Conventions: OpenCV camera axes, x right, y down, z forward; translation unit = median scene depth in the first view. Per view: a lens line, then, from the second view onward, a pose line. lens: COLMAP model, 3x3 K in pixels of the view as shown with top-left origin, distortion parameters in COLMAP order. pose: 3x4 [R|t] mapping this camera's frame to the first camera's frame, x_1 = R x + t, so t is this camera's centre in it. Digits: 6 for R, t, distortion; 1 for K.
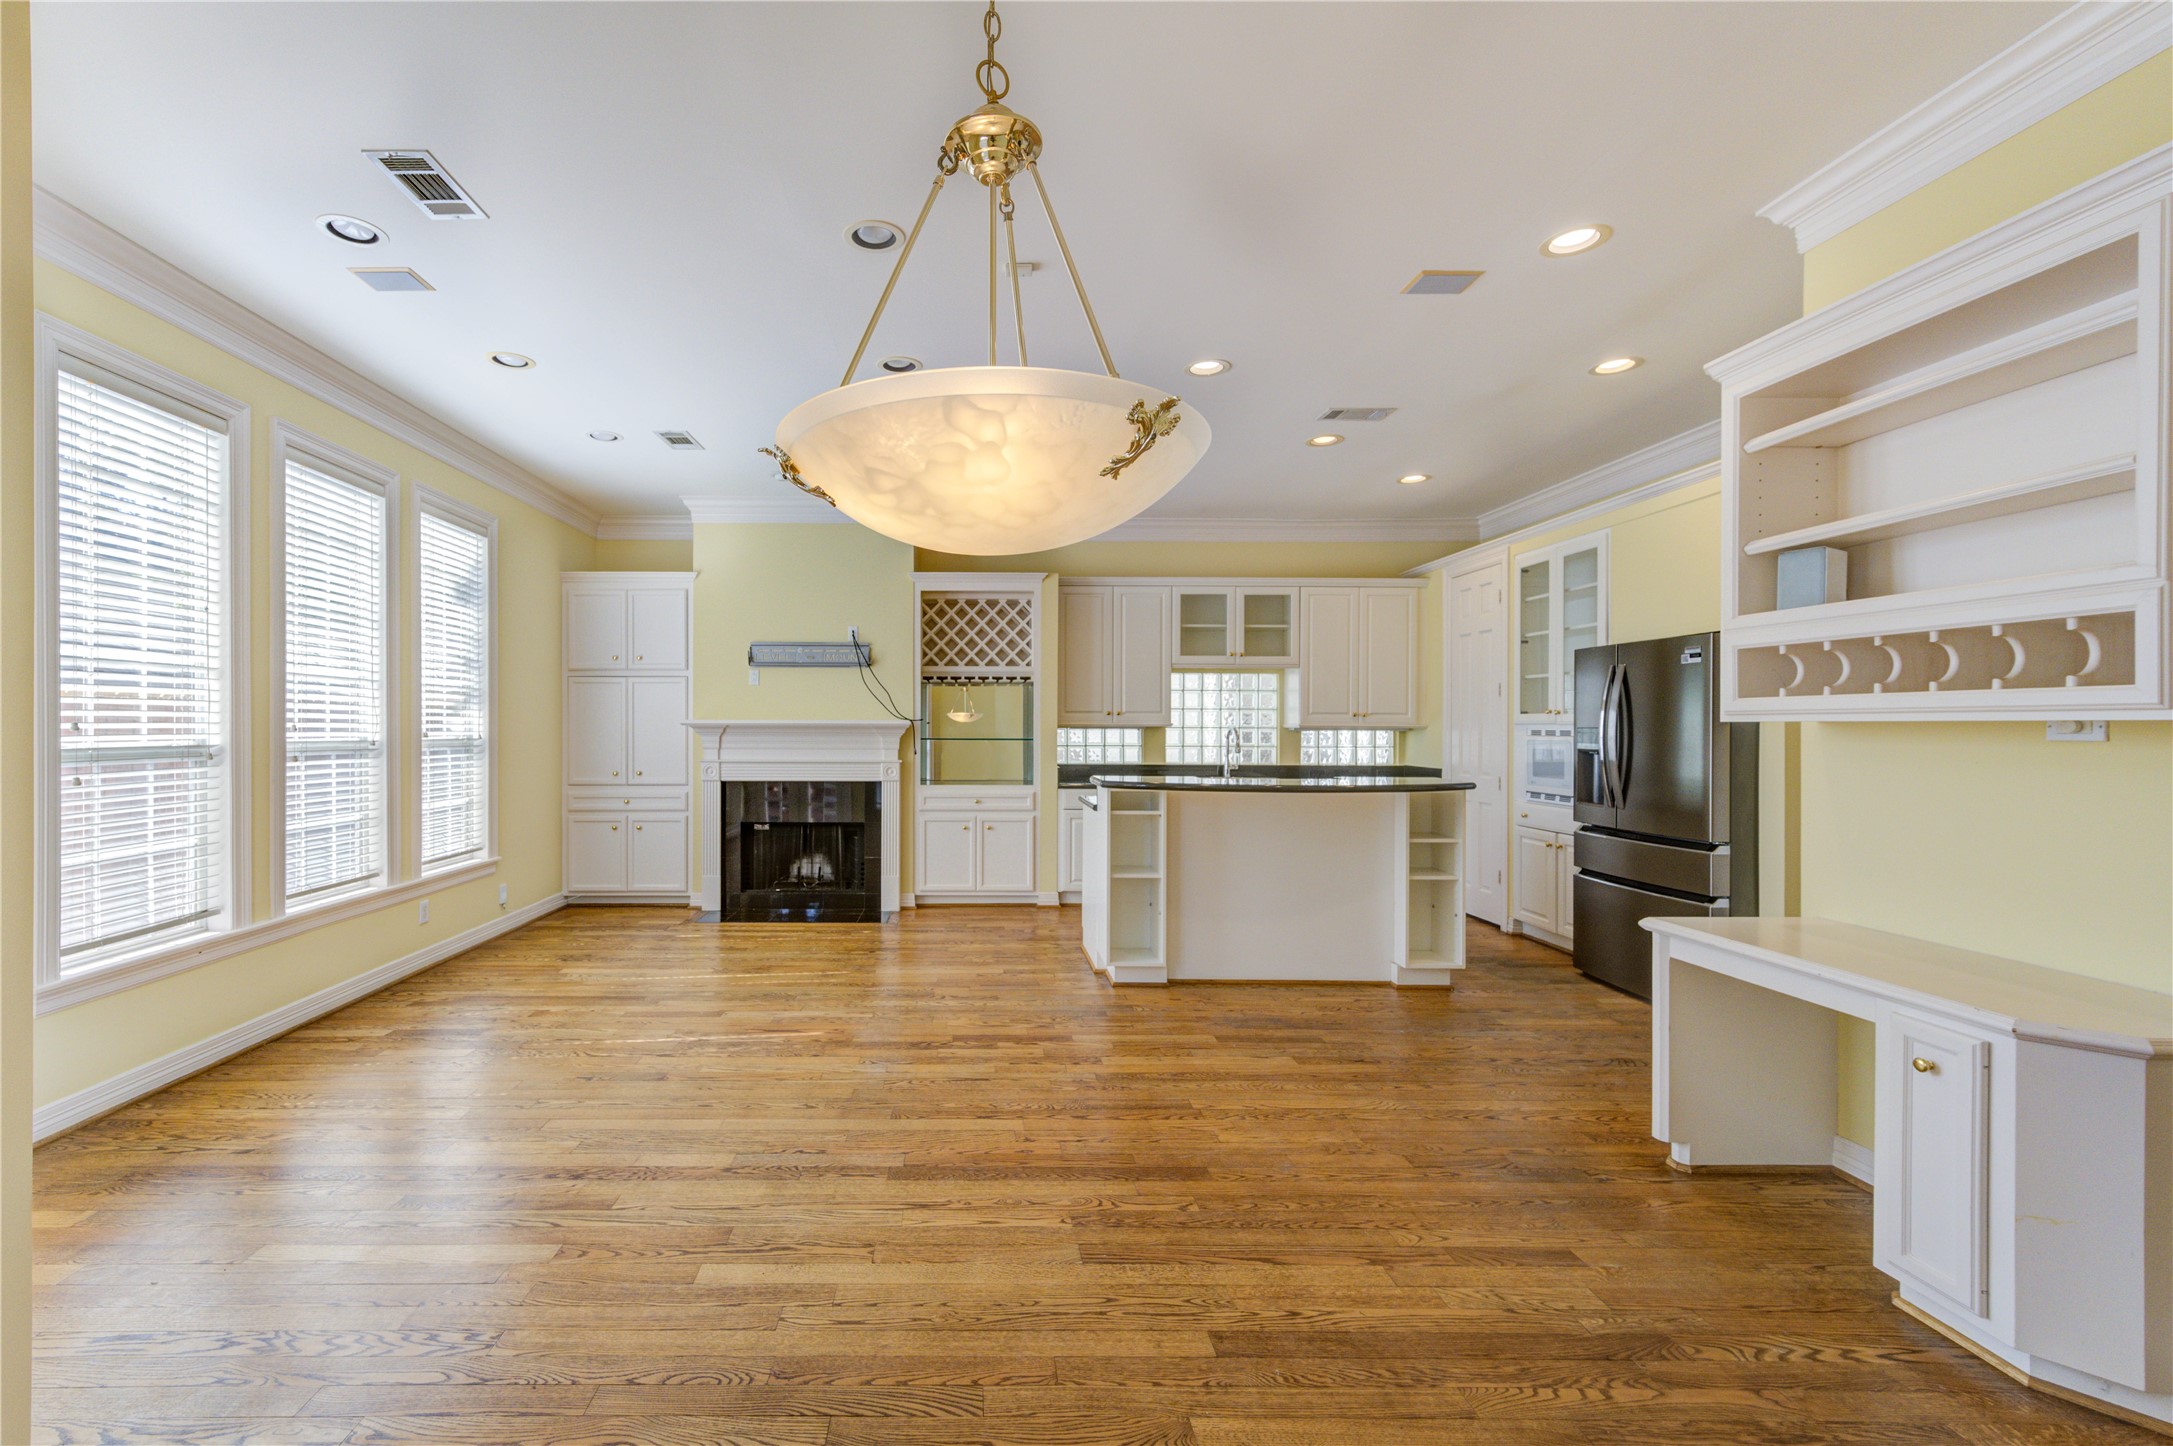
lens RADIAL K [[893.0, 0, 967.5], [0, 893.0, 735.7], [0, 0, 1]] dist [-0.002492, 0.000143]
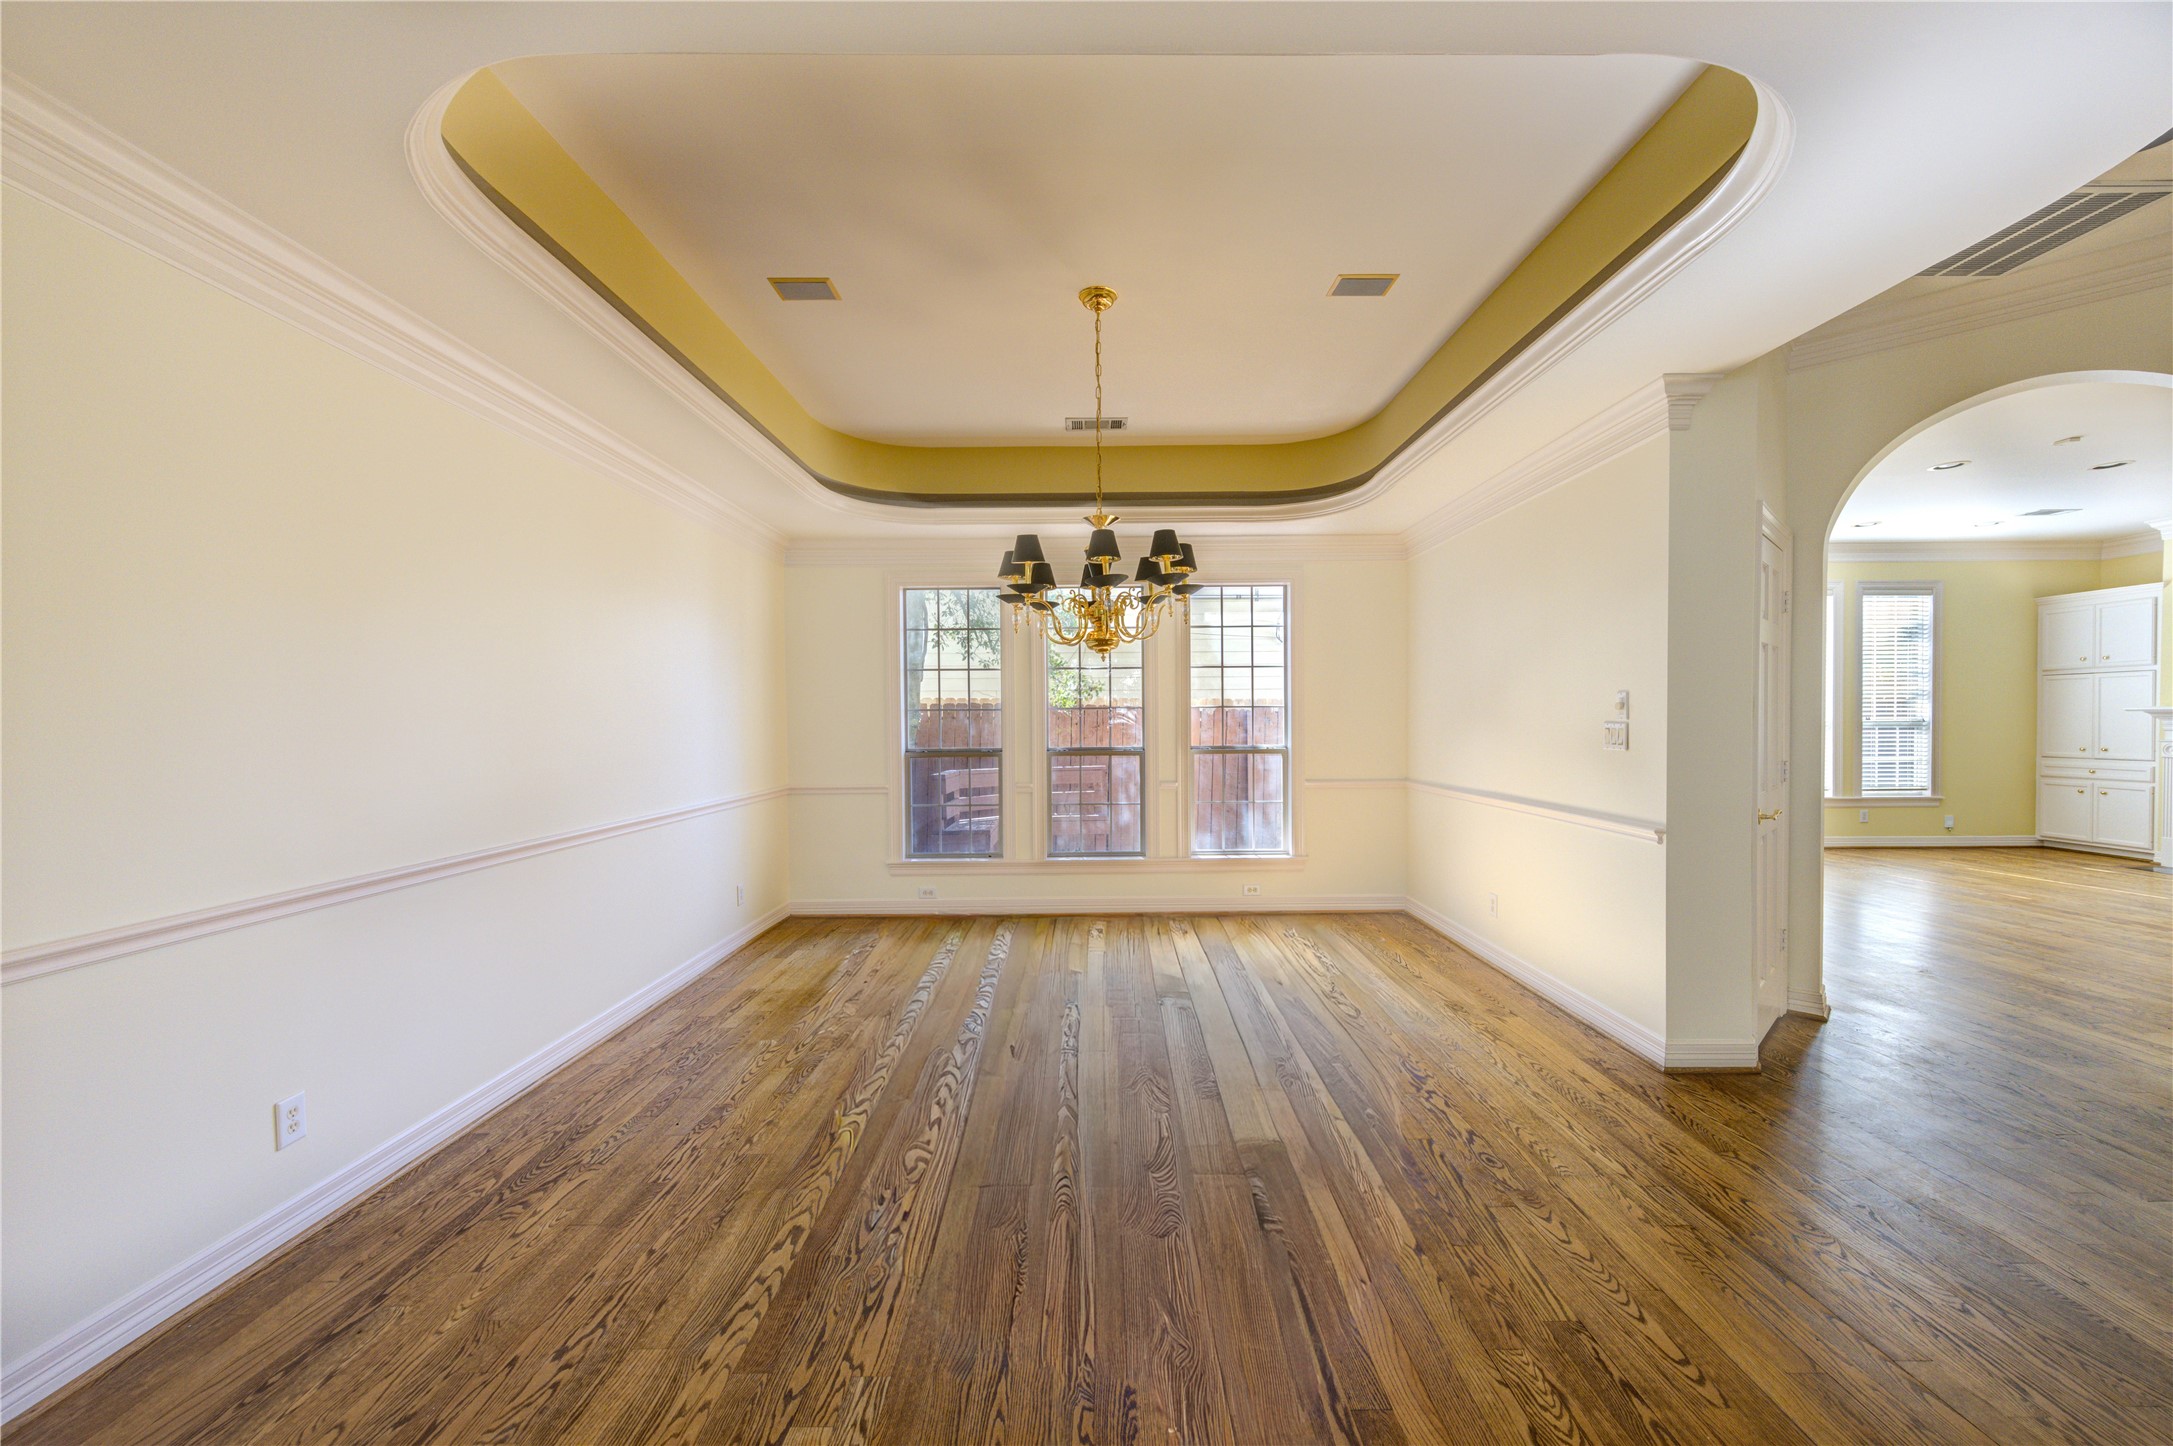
lens RADIAL K [[847.6, 0, 1090.6], [0, 847.6, 732.2], [0, 0, 1]] dist [-0.000752, 0.000556]
pose [[-0.010356, 0.015010, -0.999834, 1.210709], [-0.005128, 0.999873, 0.015063, 0.010190], [0.999933, 0.005283, -0.010278, -0.598287]]
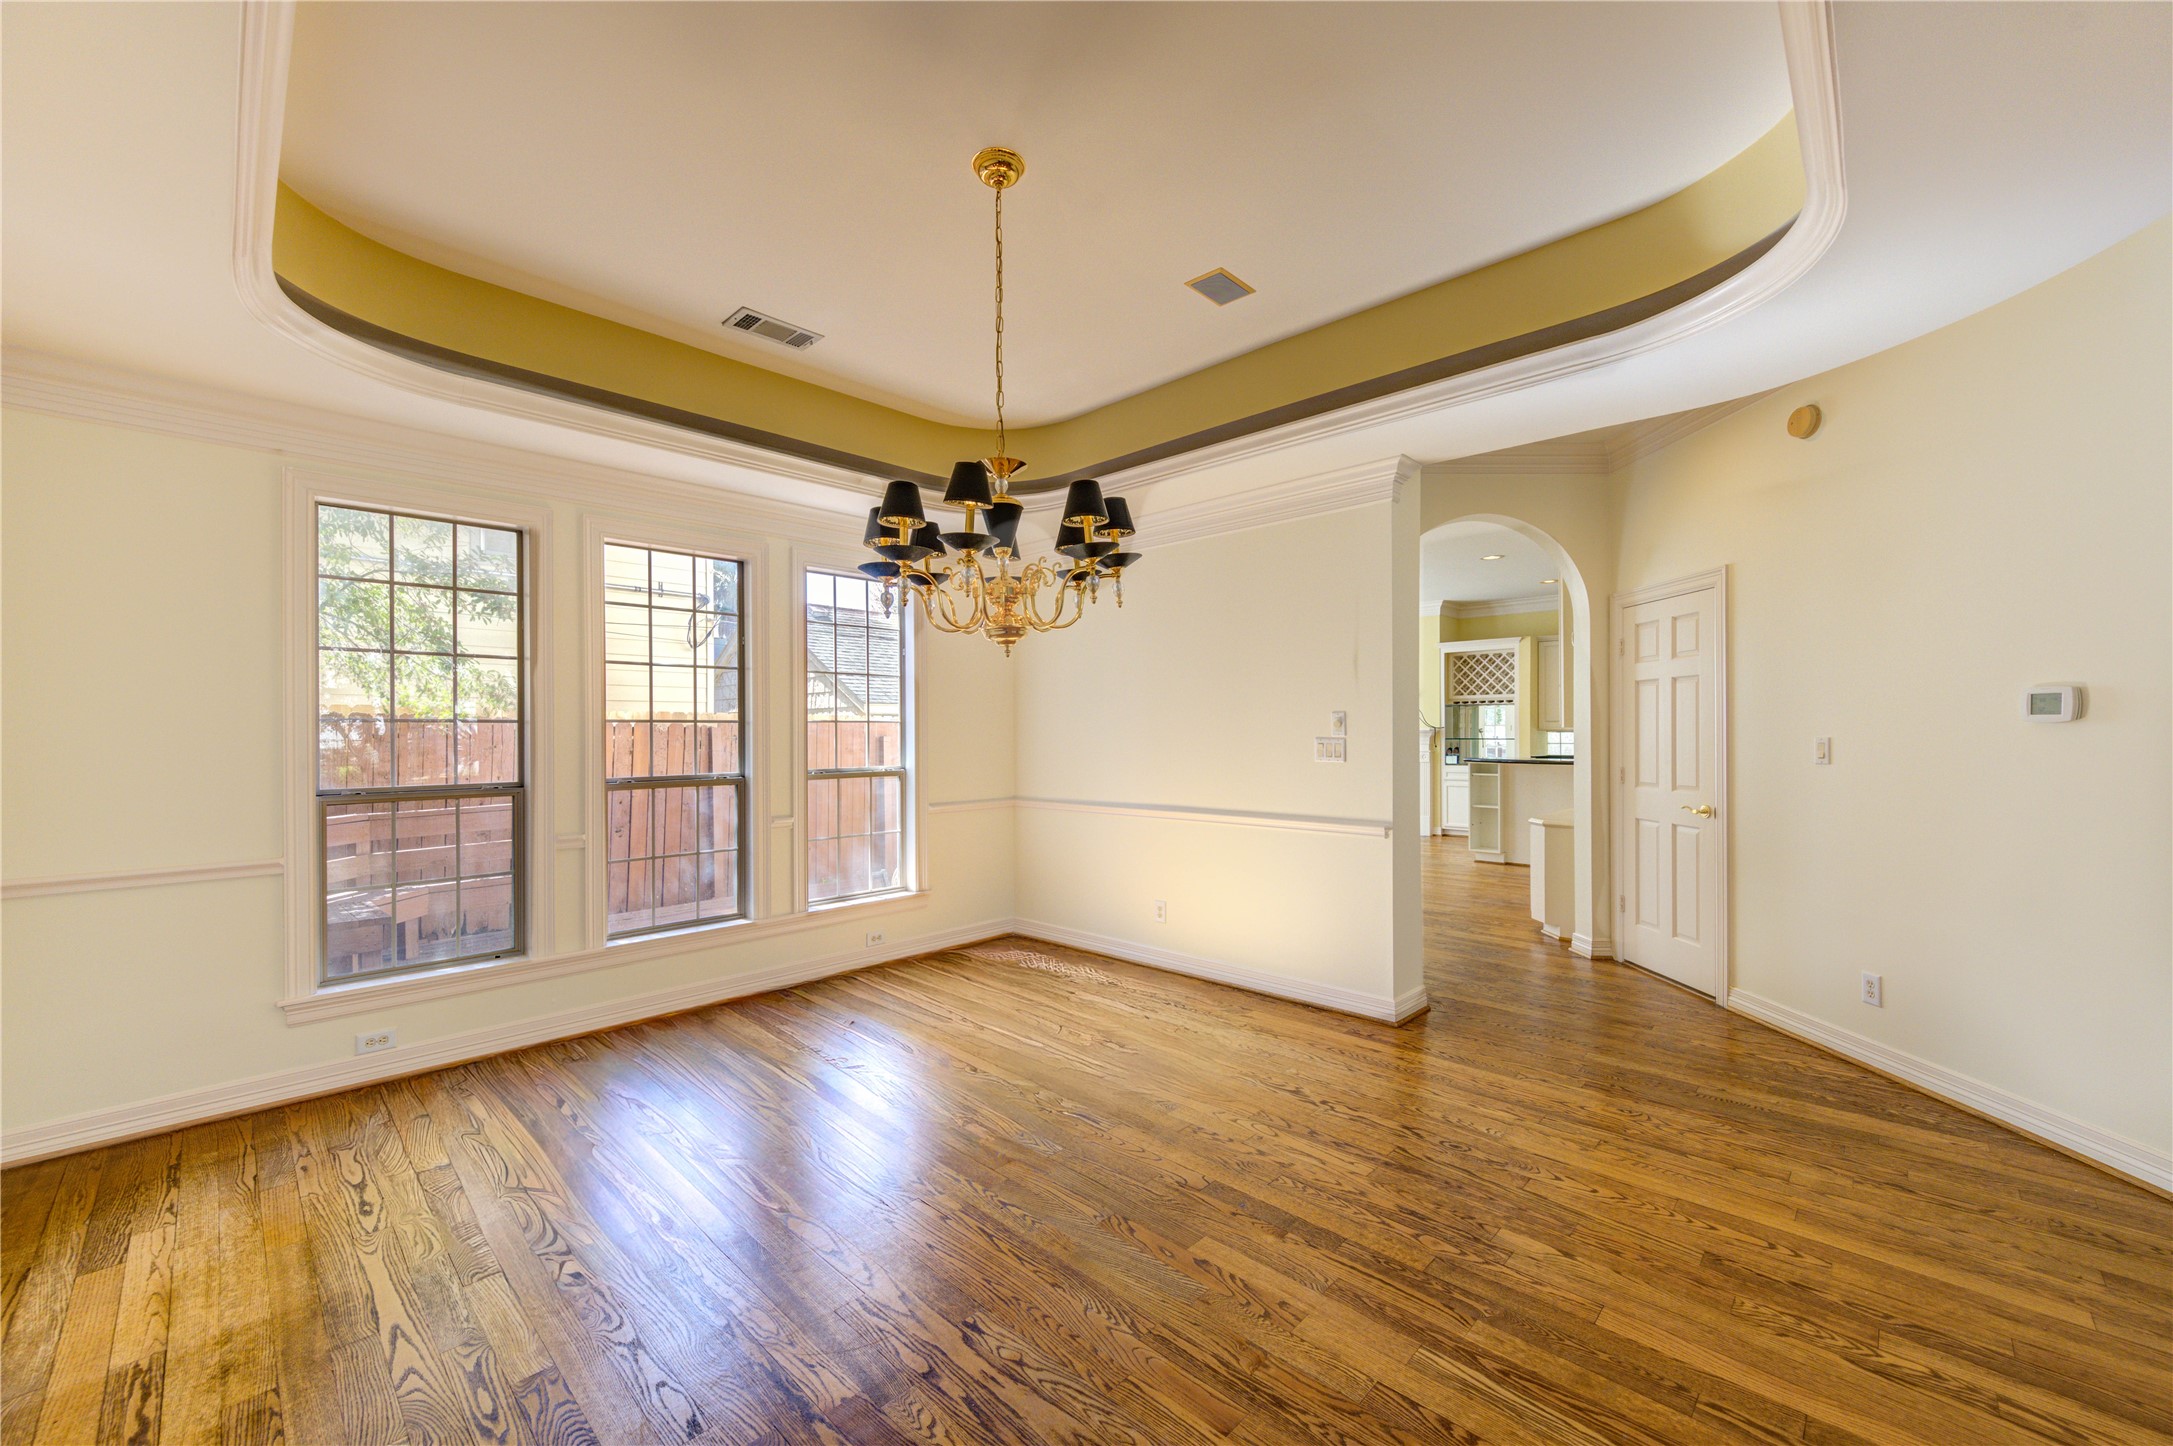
lens RADIAL K [[847.6, 0, 1092.3], [0, 847.6, 735.3], [0, 0, 1]] dist [-0.000752, 0.000556]
pose [[0.714139, -0.002481, -0.699999, 0.889742], [-0.002026, 0.999982, -0.005611, 0.012653], [0.700001, 0.005425, 0.714121, -0.949423]]
